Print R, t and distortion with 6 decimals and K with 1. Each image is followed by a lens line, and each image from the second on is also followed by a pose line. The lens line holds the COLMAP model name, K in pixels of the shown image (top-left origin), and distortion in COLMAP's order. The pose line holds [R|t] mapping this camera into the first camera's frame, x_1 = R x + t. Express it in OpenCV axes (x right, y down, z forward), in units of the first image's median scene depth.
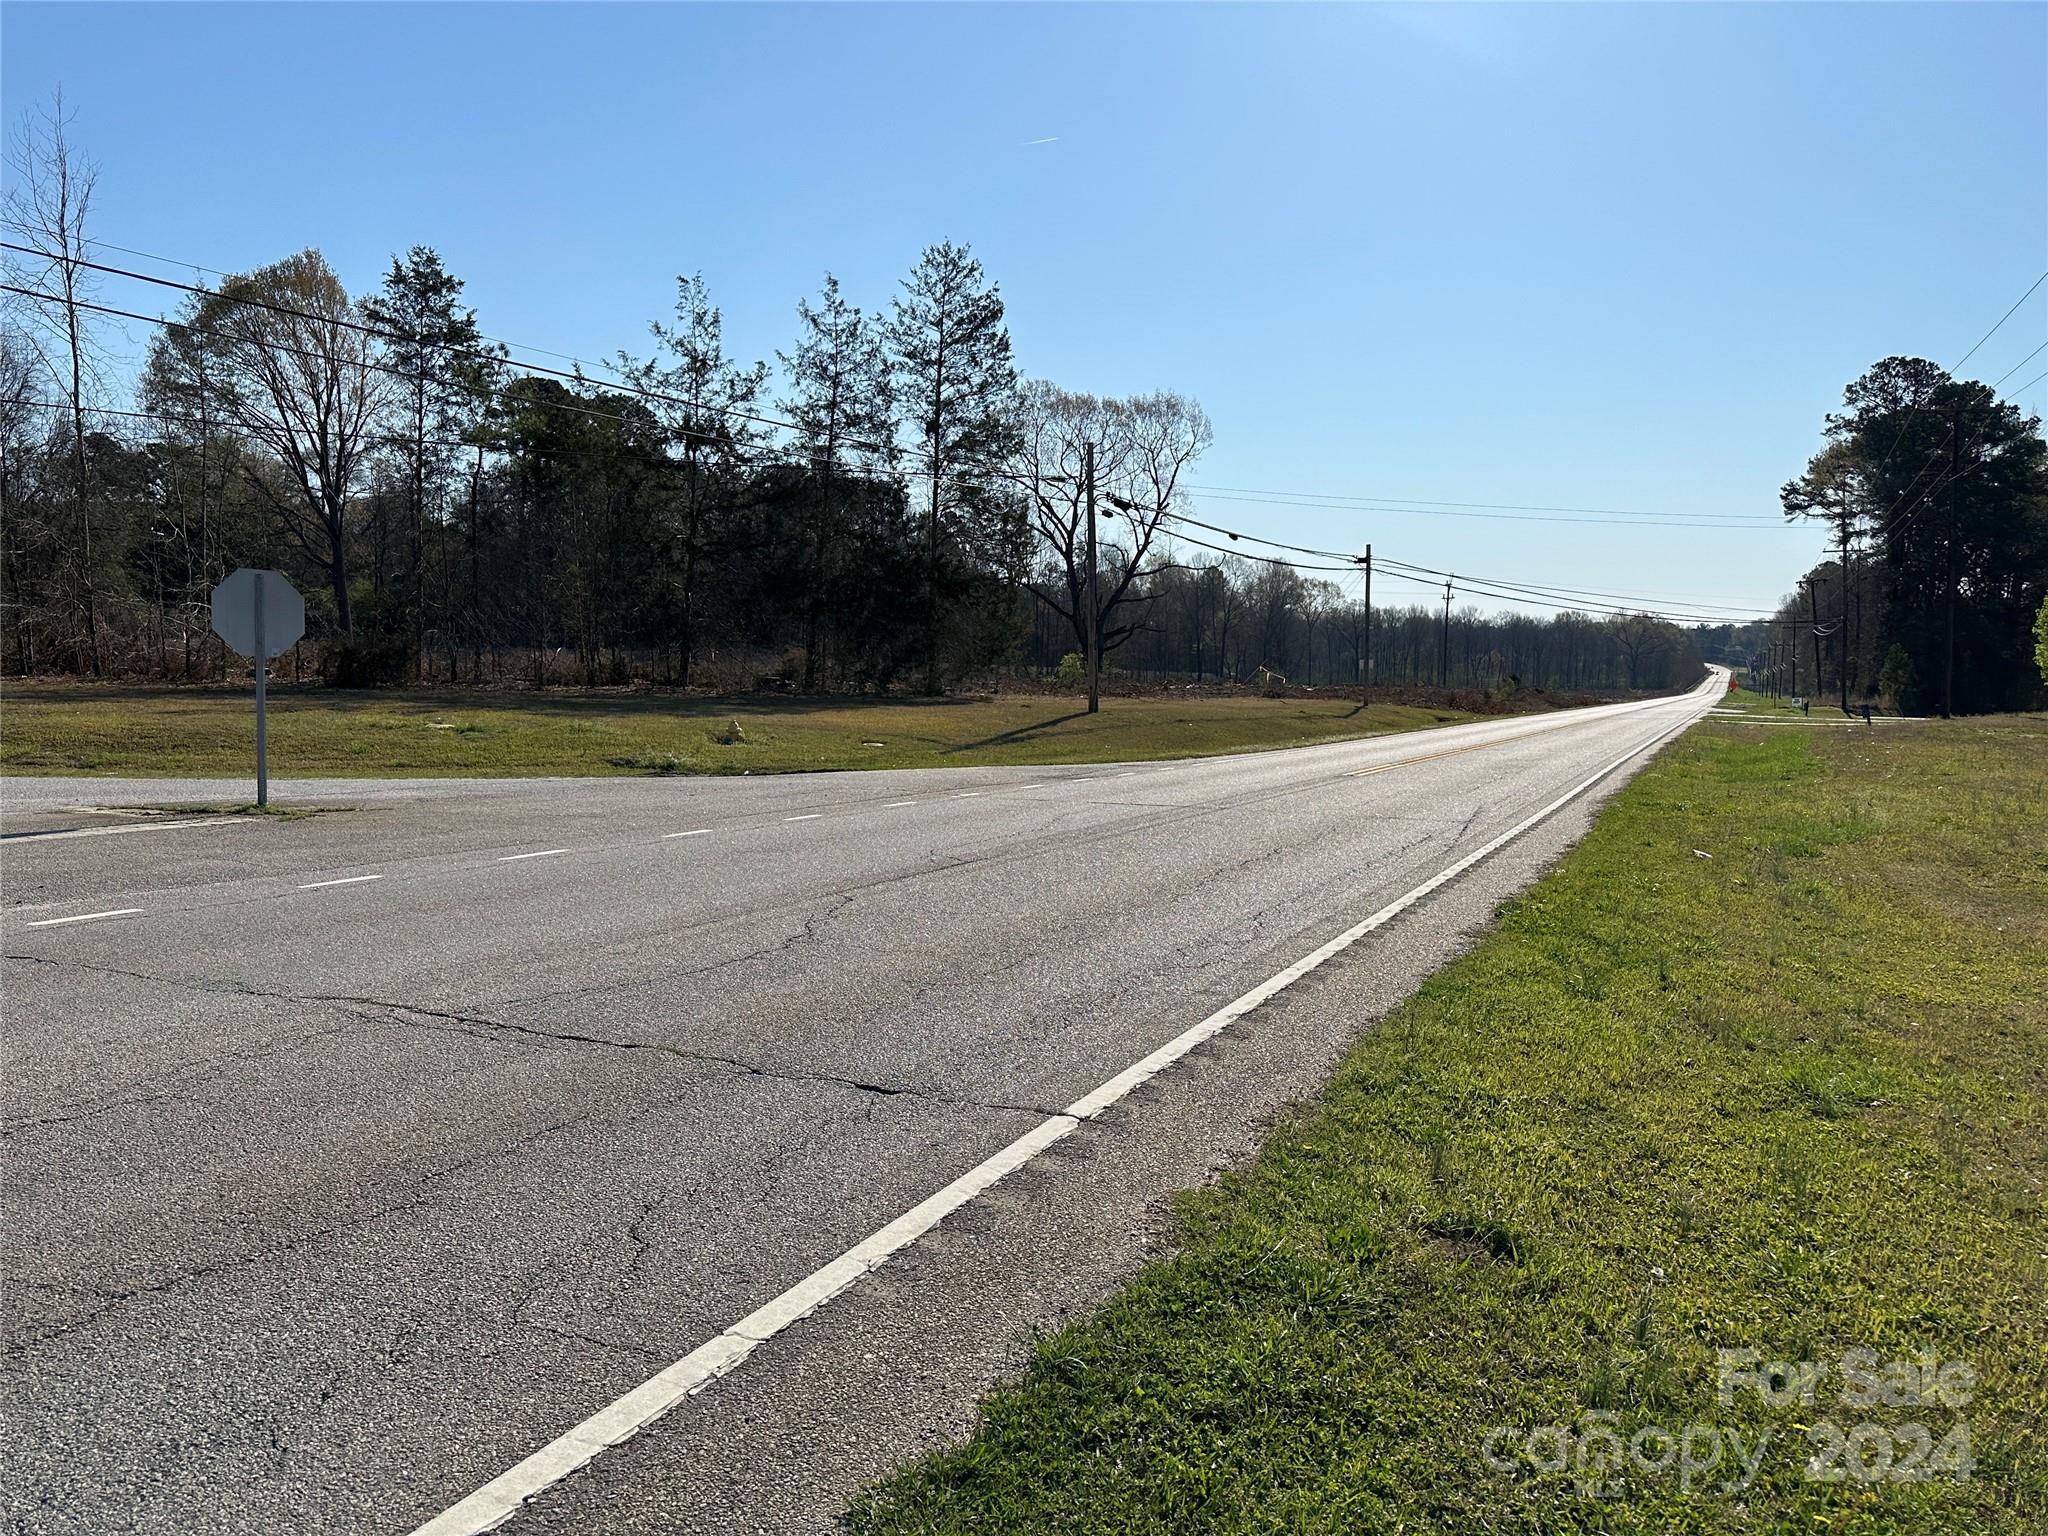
lens RADIAL K [[1435.2, 0, 1024.0], [0, 1435.2, 768.0], [0, 0, 1]] dist [0.104727, -0.105443]
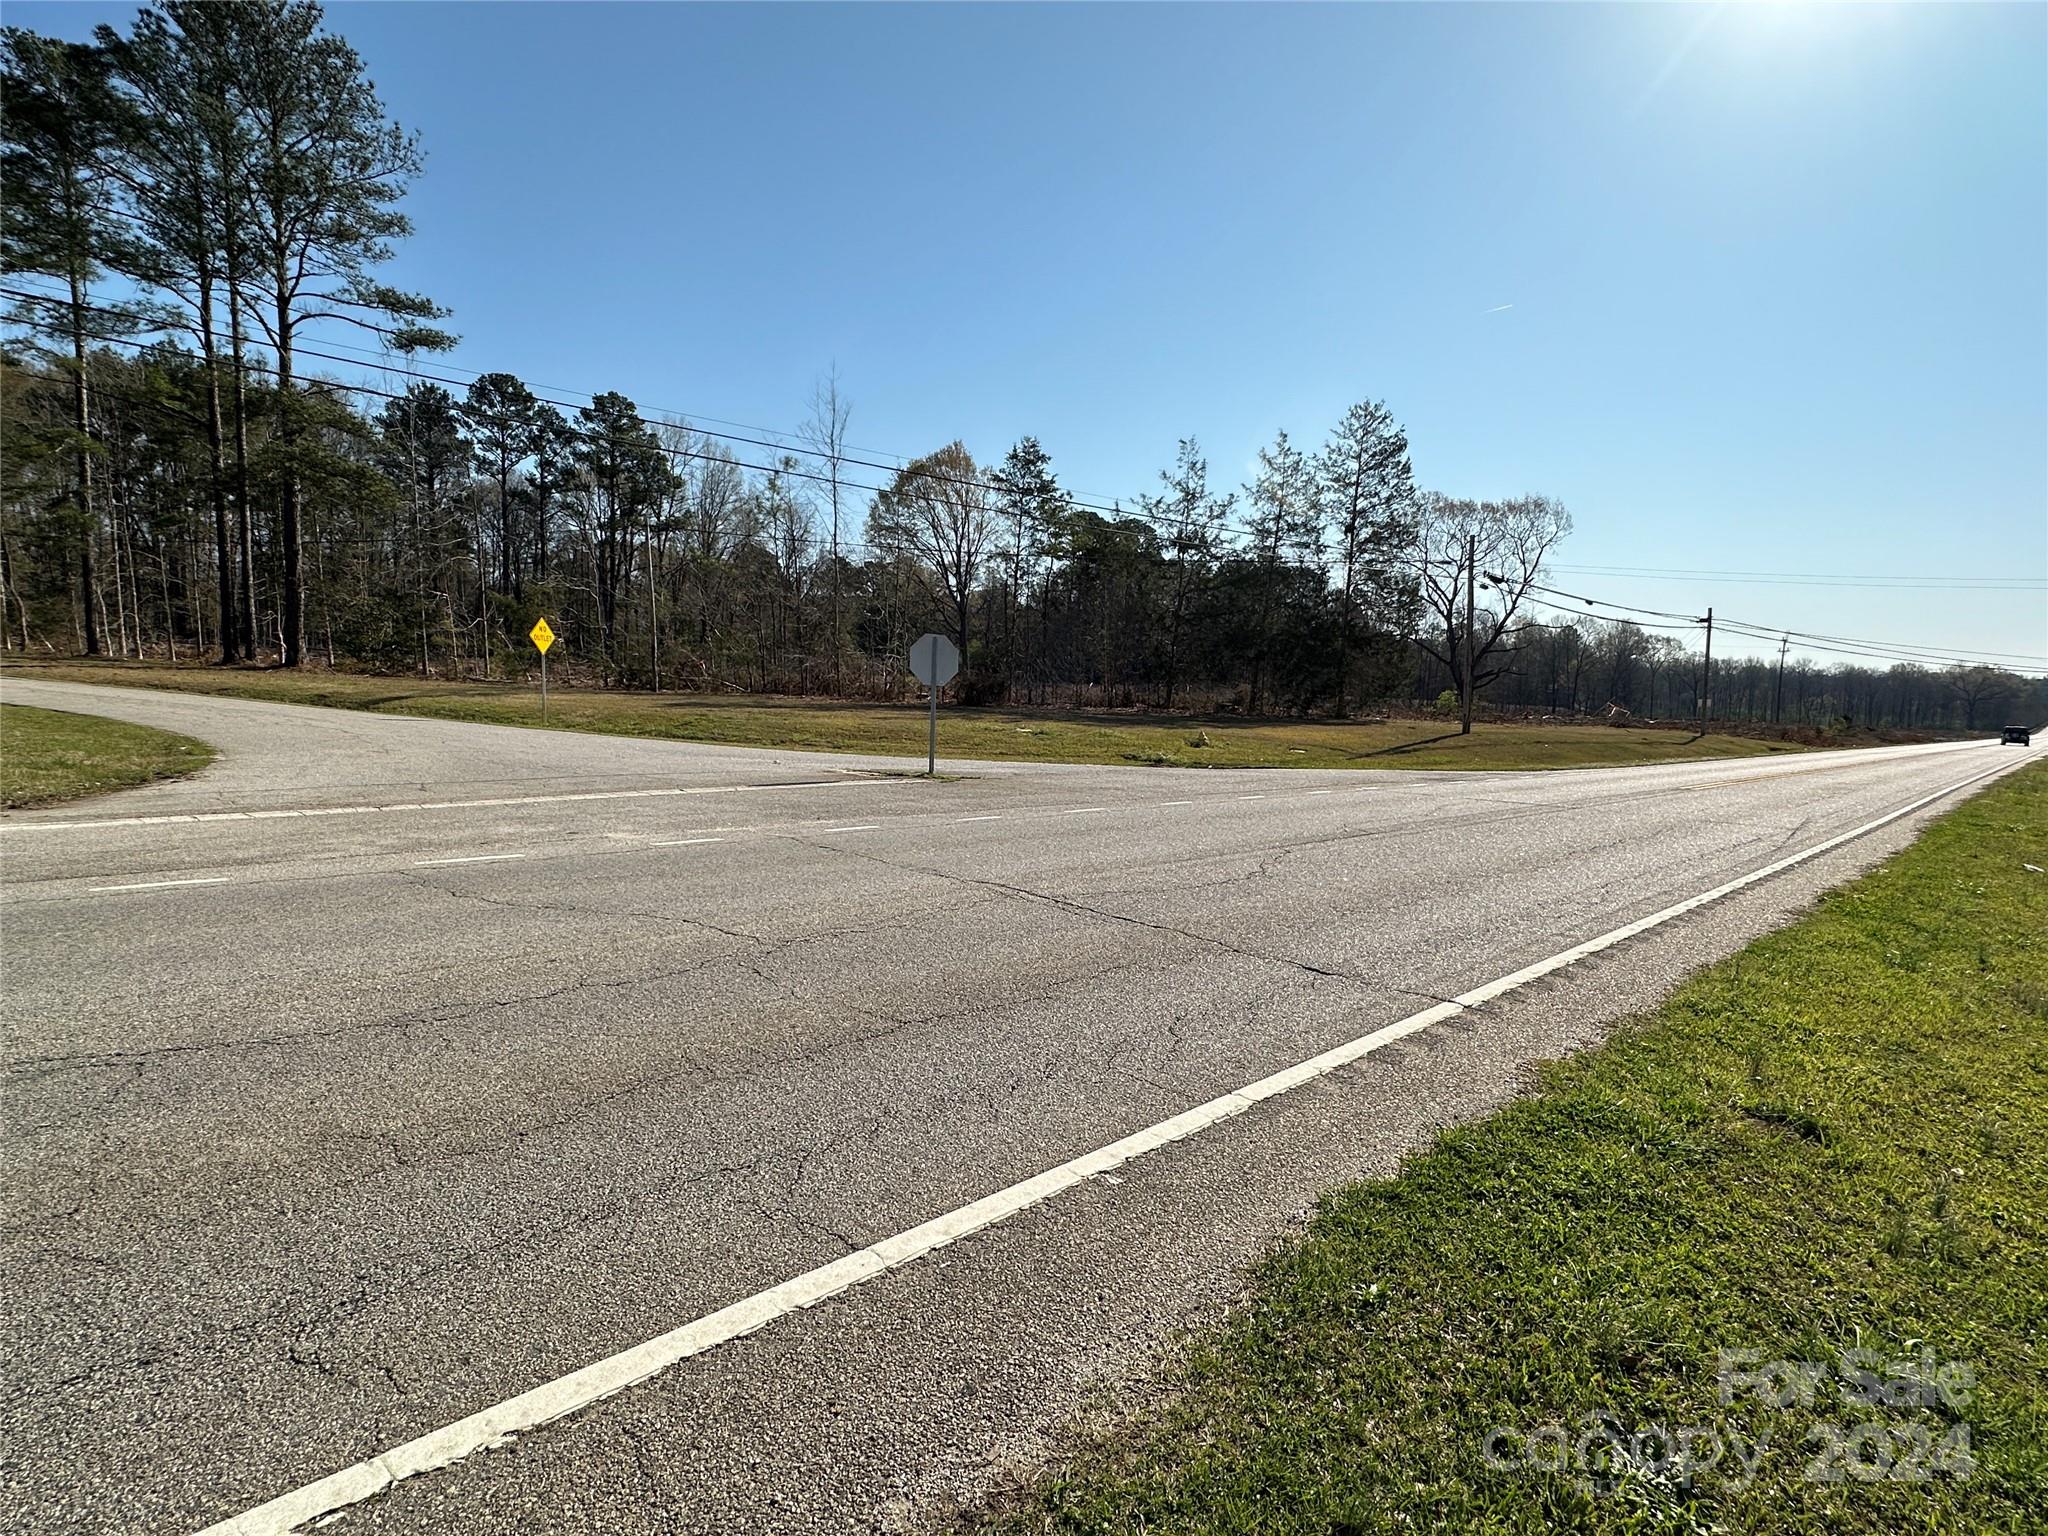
lens RADIAL K [[992.4, 0, 1024.0], [0, 992.4, 768.0], [0, 0, 1]] dist [0.026976, -0.019137]
pose [[0.934763, 0.042608, -0.352708, -0.008194], [-0.042596, 0.999062, 0.007799, 0.003876], [0.352709, 0.007734, 0.935701, -0.026171]]
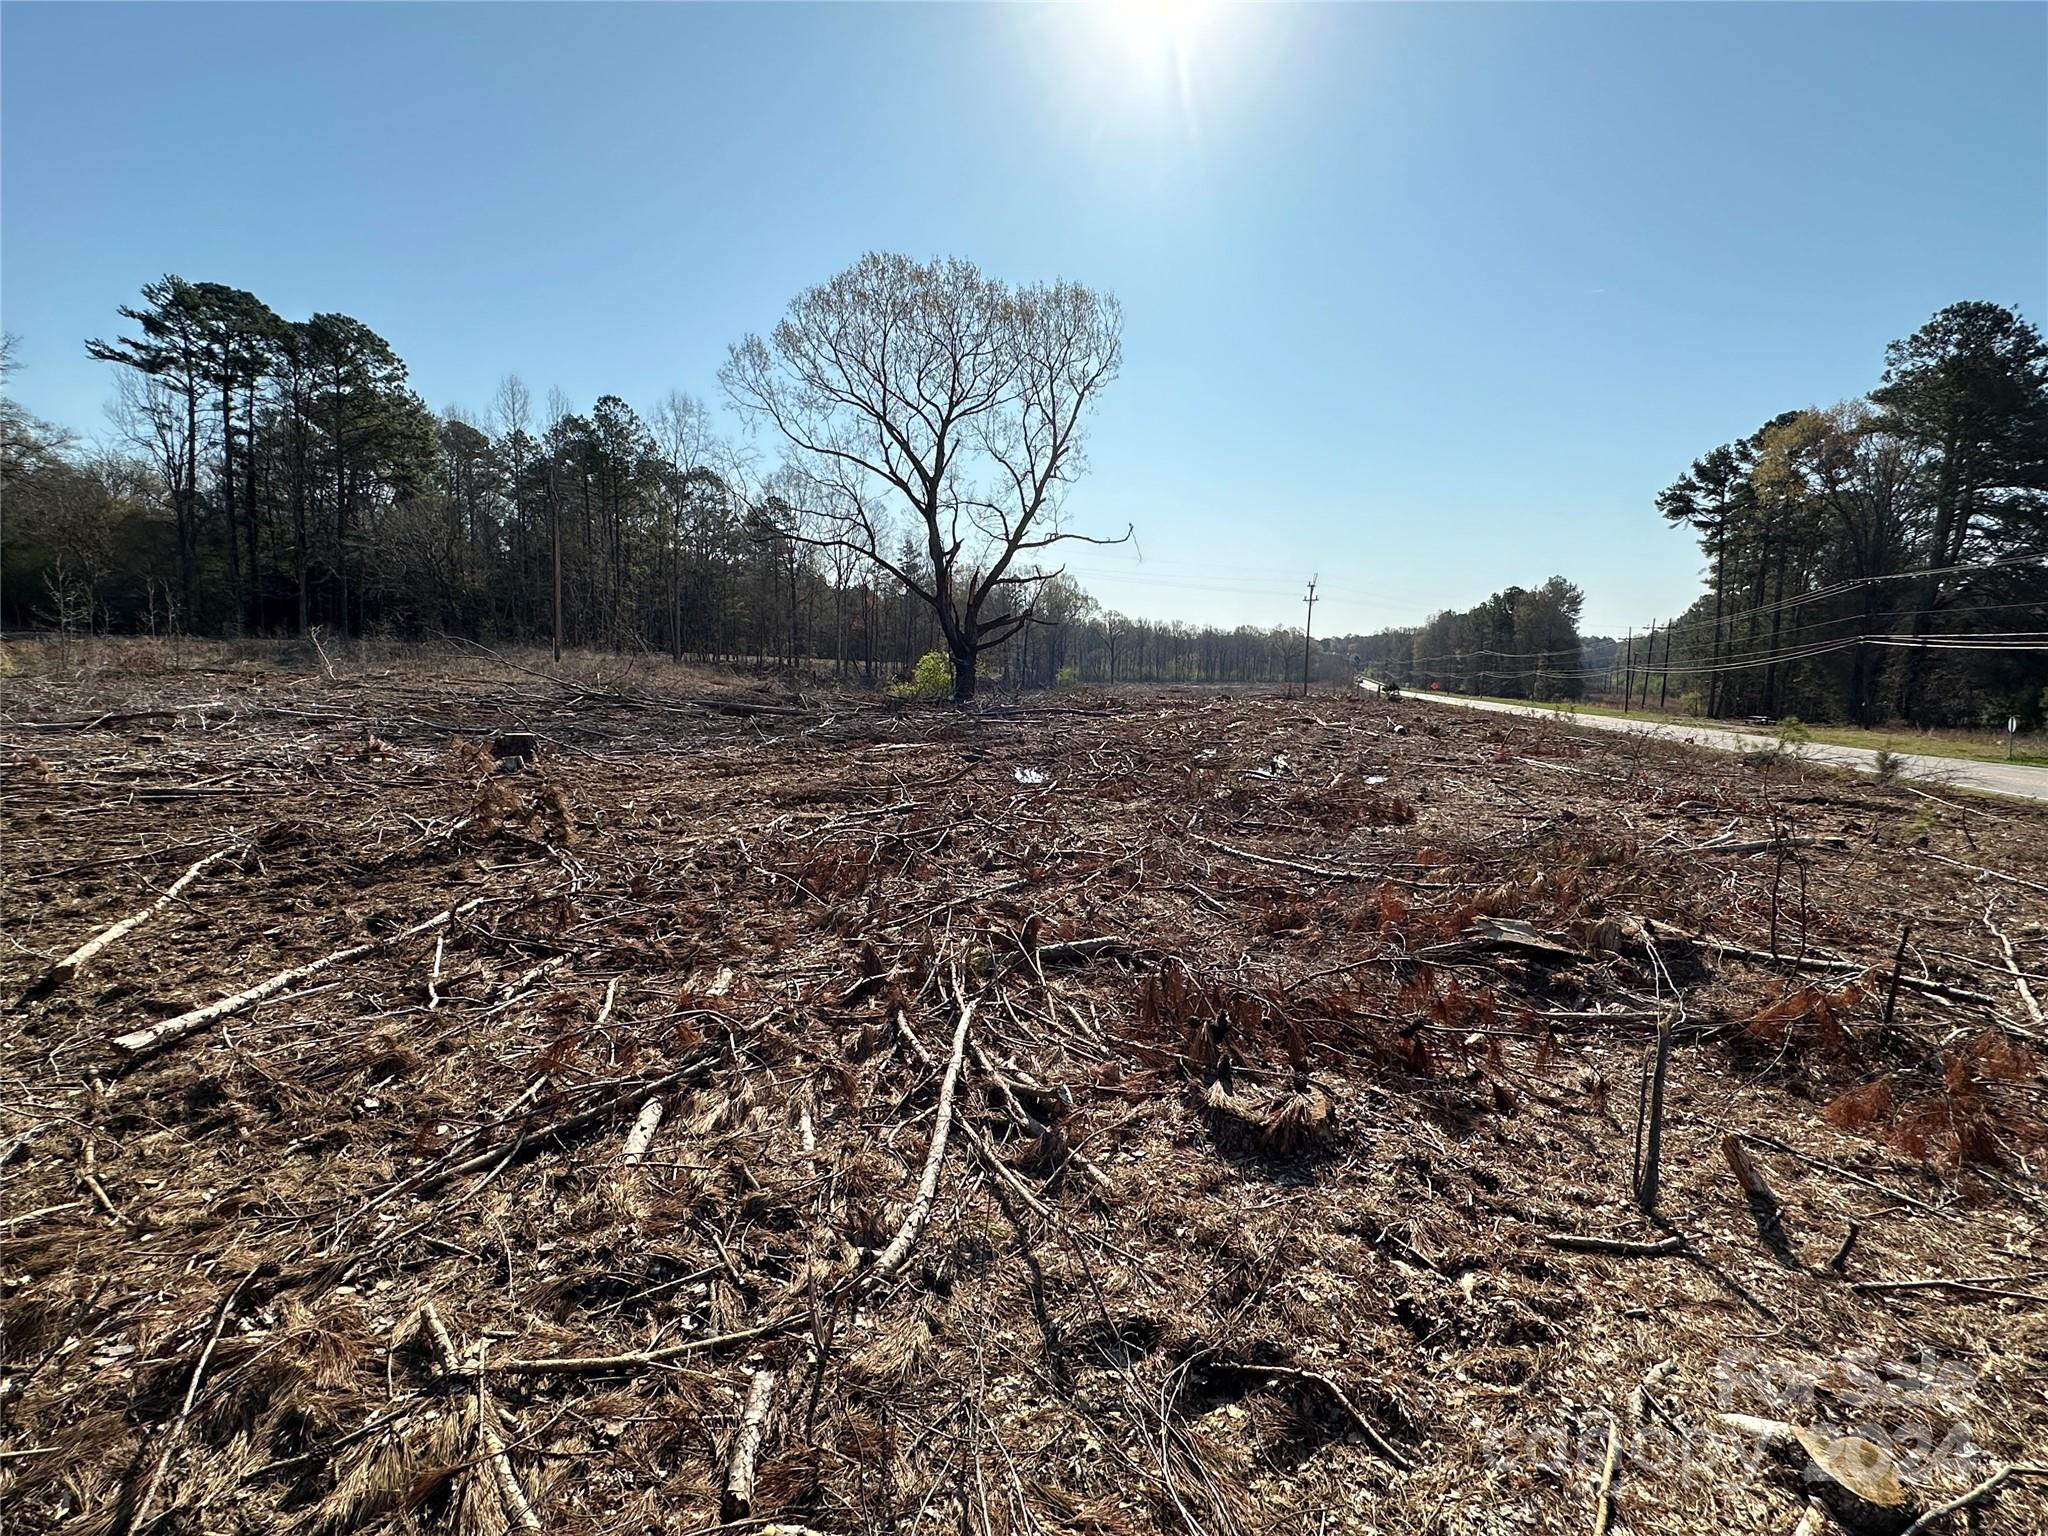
lens RADIAL K [[992.4, 0, 1024.0], [0, 992.4, 768.0], [0, 0, 1]] dist [0.026976, -0.019137]
pose [[0.984014, -0.018919, 0.177085, -0.018463], [0.012685, 0.999262, 0.036265, -0.061516], [-0.177640, -0.033439, 0.983527, 0.756751]]
